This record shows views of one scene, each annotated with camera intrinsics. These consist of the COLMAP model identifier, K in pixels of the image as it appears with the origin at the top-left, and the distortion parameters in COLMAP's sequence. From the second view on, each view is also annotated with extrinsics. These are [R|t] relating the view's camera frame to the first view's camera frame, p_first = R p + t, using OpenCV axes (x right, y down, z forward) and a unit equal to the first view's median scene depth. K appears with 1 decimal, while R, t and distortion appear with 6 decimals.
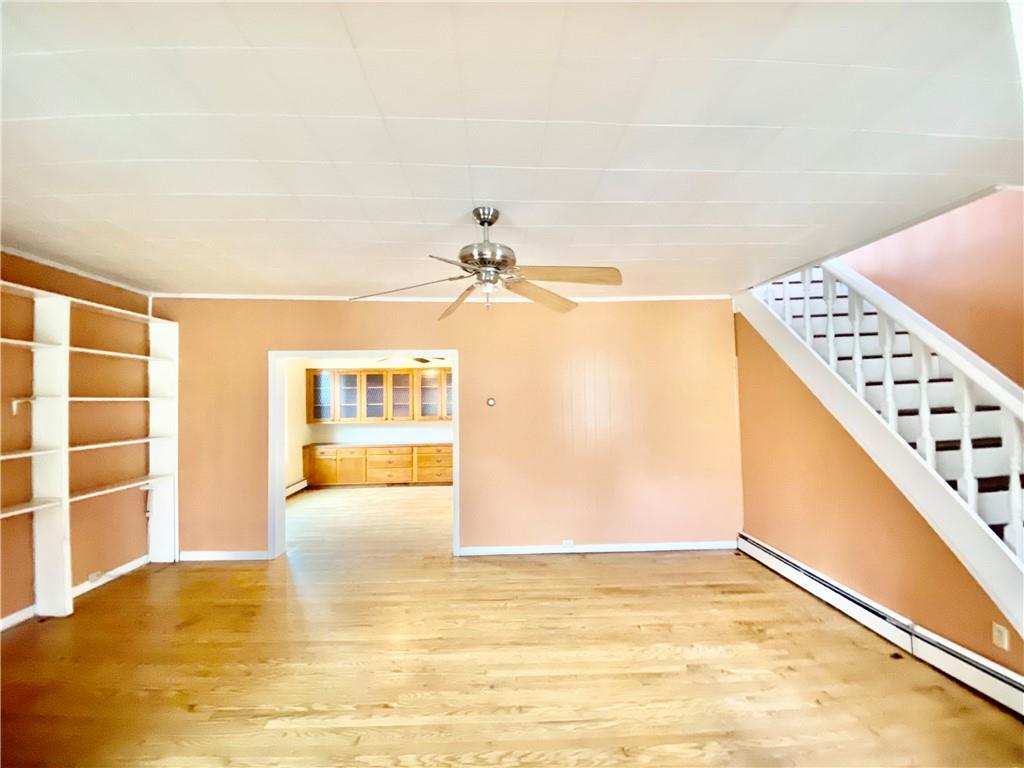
lens RADIAL K [[415.1, 0, 514.4], [0, 415.1, 386.5], [0, 0, 1]] dist [-0.000152, -0.003619]
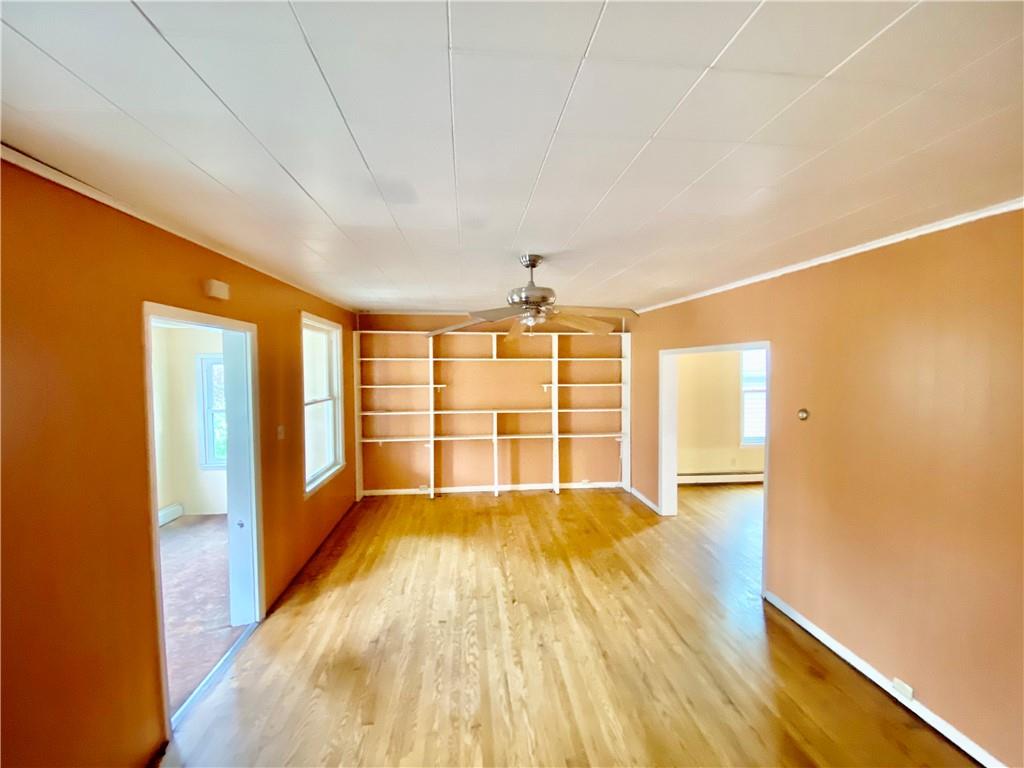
lens RADIAL K [[415.1, 0, 507.2], [0, 415.1, 380.4], [0, 0, 1]] dist [-0.000152, -0.003619]
pose [[0.067703, 0.045998, -0.996645, 0.665689], [0.027944, 0.998457, 0.047980, -0.072282], [0.997314, -0.031098, 0.066313, 0.495603]]
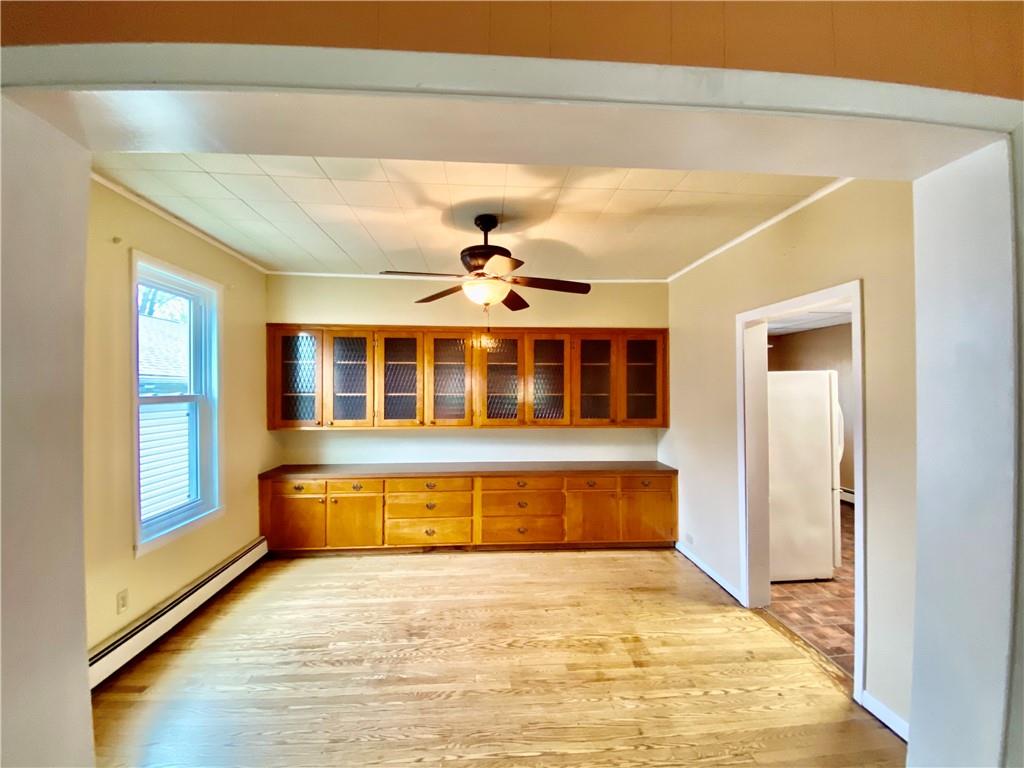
lens RADIAL K [[411.3, 0, 504.8], [0, 411.3, 383.9], [0, 0, 1]] dist [0.011819, -0.000699]
pose [[0.999721, 0.015955, 0.017409, -0.402048], [-0.016304, 0.999665, 0.020084, 0.030894], [-0.017082, -0.020362, 0.999647, 0.898547]]
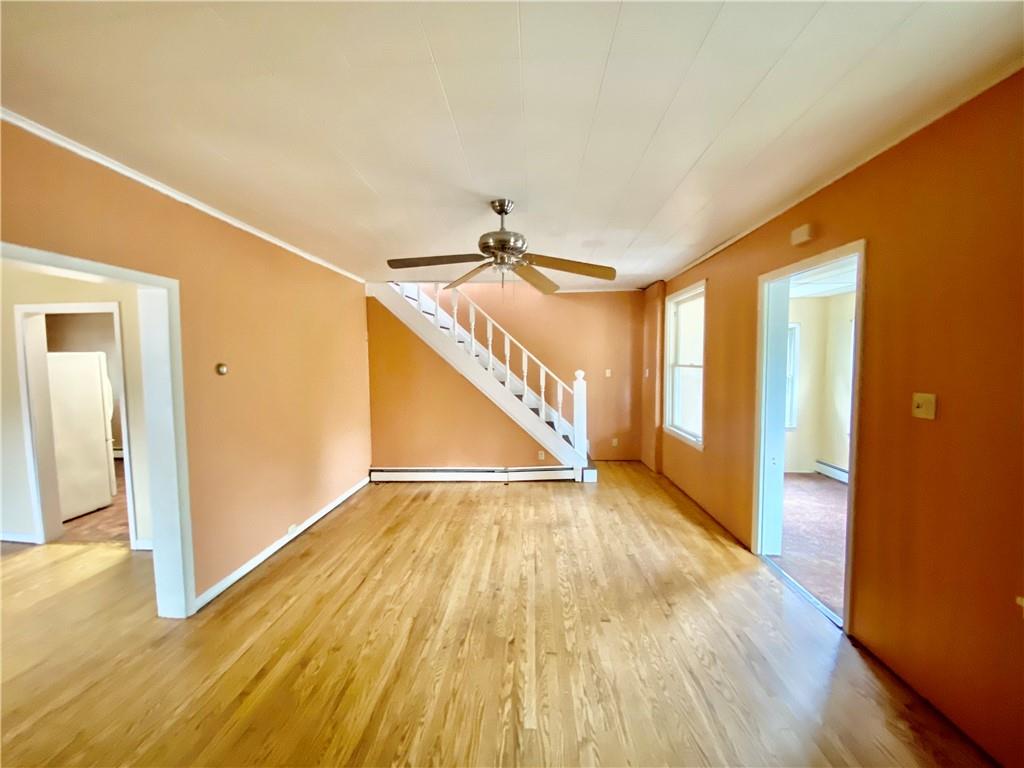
lens RADIAL K [[415.1, 0, 502.6], [0, 415.1, 389.9], [0, 0, 1]] dist [-0.000152, -0.003619]
pose [[0.100671, -0.054824, 0.993408, -0.747182], [-0.017146, 0.998237, 0.056828, 0.028418], [-0.994772, -0.022754, 0.099553, 0.514165]]
